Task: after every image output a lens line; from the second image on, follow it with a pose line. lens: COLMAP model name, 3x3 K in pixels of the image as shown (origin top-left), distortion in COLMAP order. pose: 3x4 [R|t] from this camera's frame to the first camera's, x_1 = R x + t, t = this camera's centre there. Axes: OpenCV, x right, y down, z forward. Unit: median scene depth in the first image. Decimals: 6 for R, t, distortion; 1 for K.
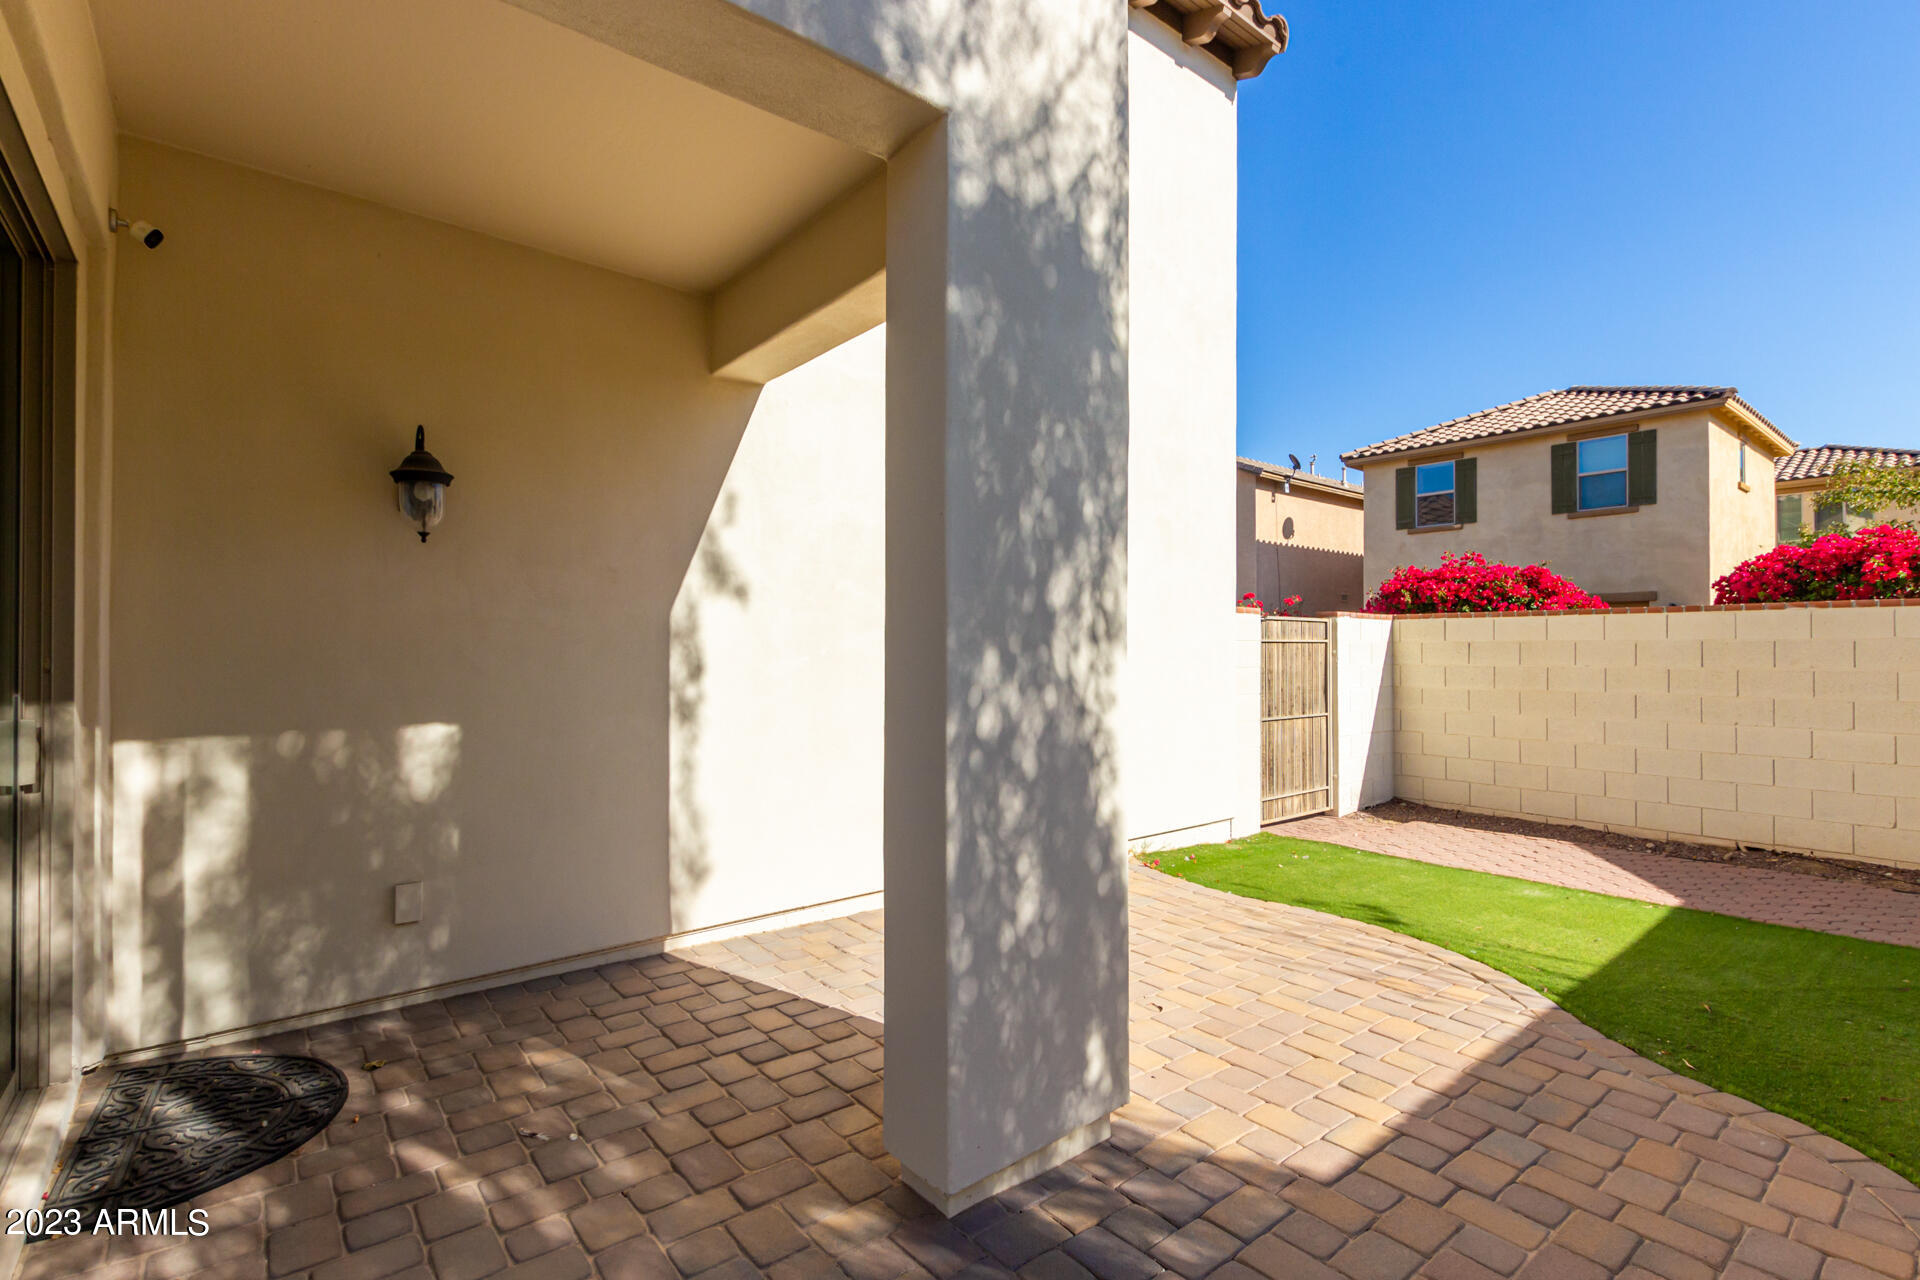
lens RADIAL K [[887.6, 0, 966.7], [0, 887.6, 651.2], [0, 0, 1]] dist [0.000549, -0.000408]
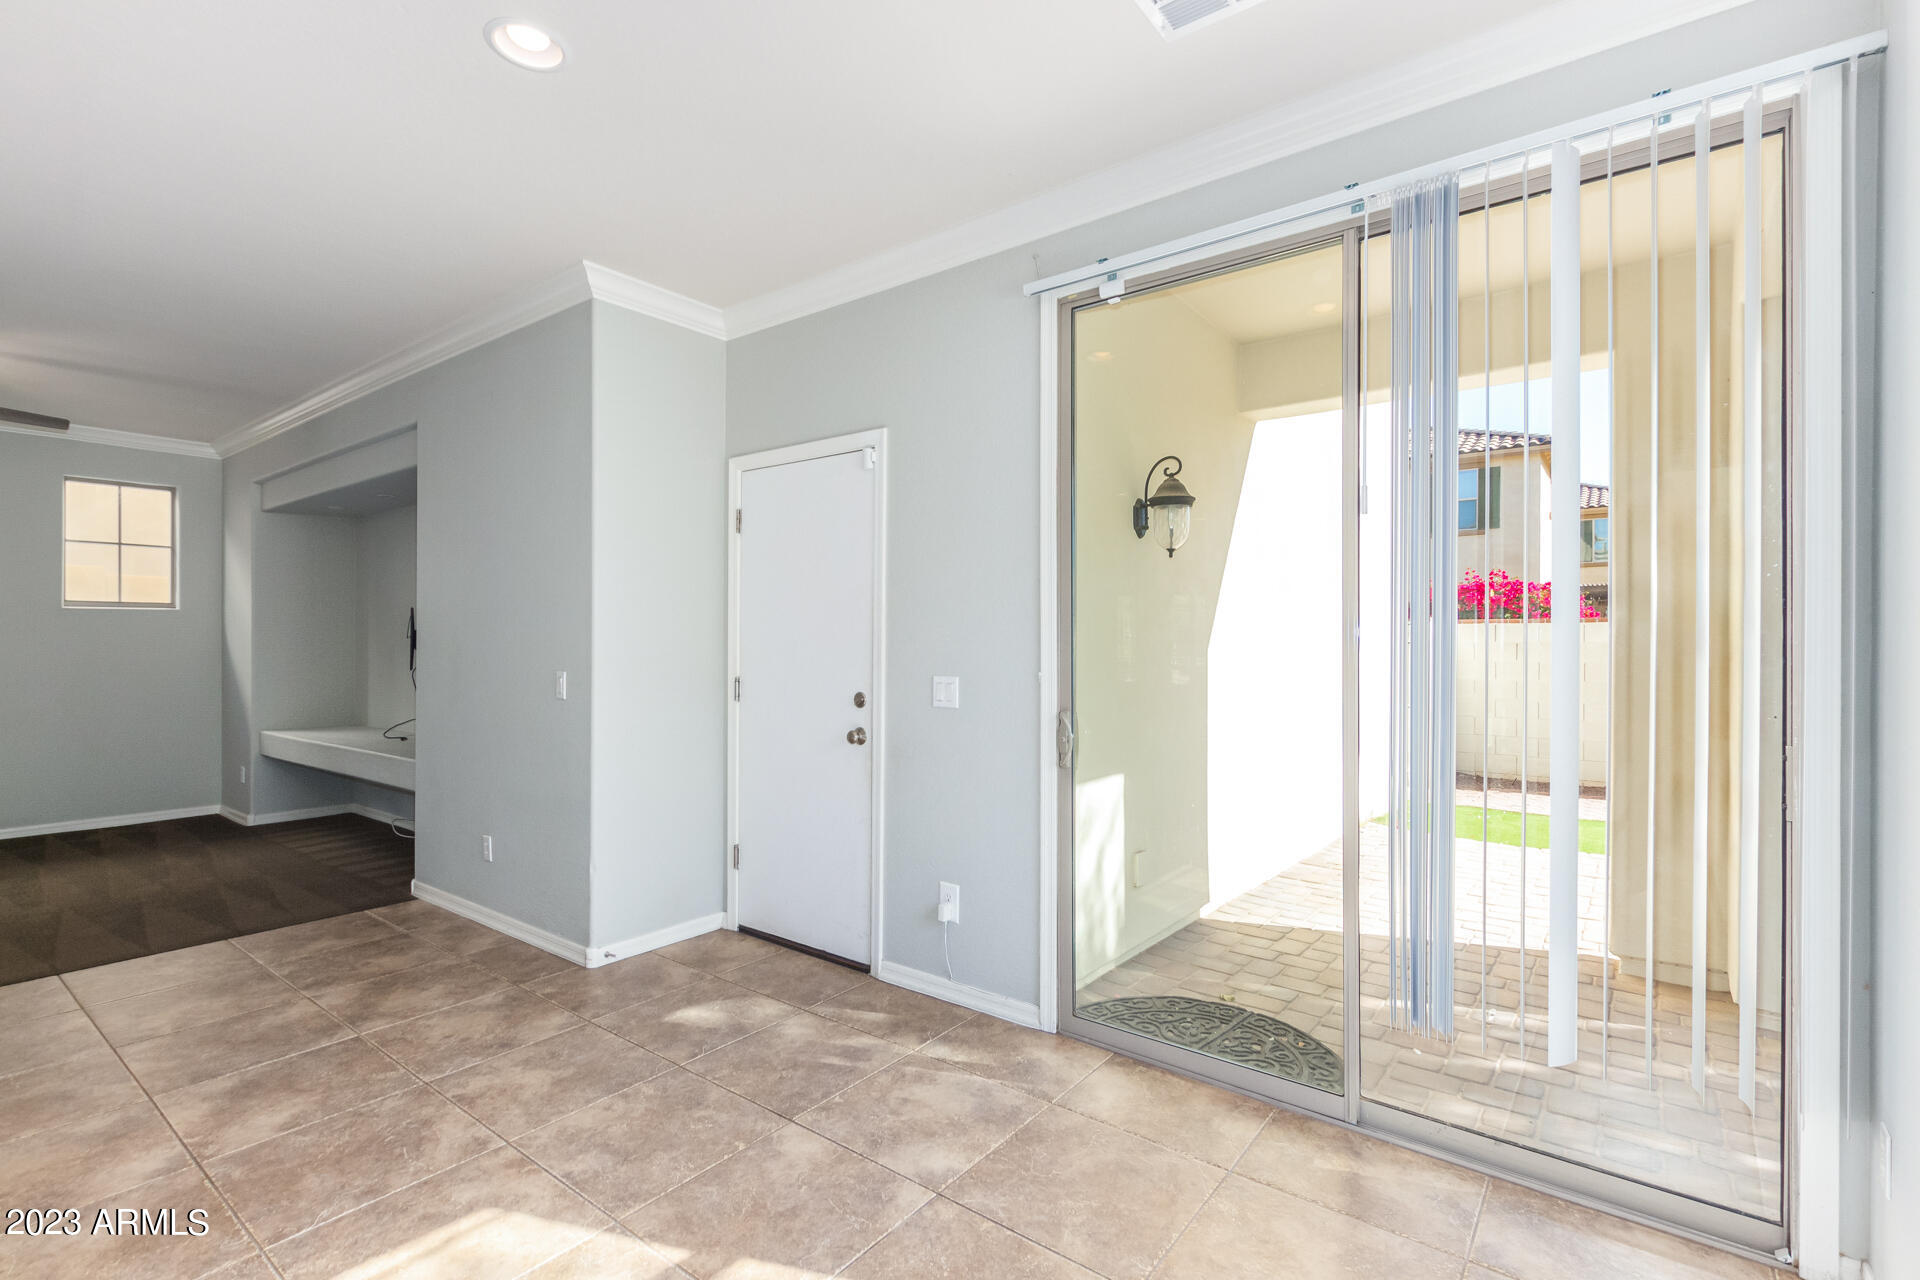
lens RADIAL K [[887.6, 0, 966.7], [0, 887.6, 651.2], [0, 0, 1]] dist [0.000549, -0.000408]
pose [[0.971782, 0.000446, 0.235878, -0.949419], [-0.001416, 0.999991, 0.003942, -0.001719], [-0.235875, -0.004165, 0.971775, -0.049438]]
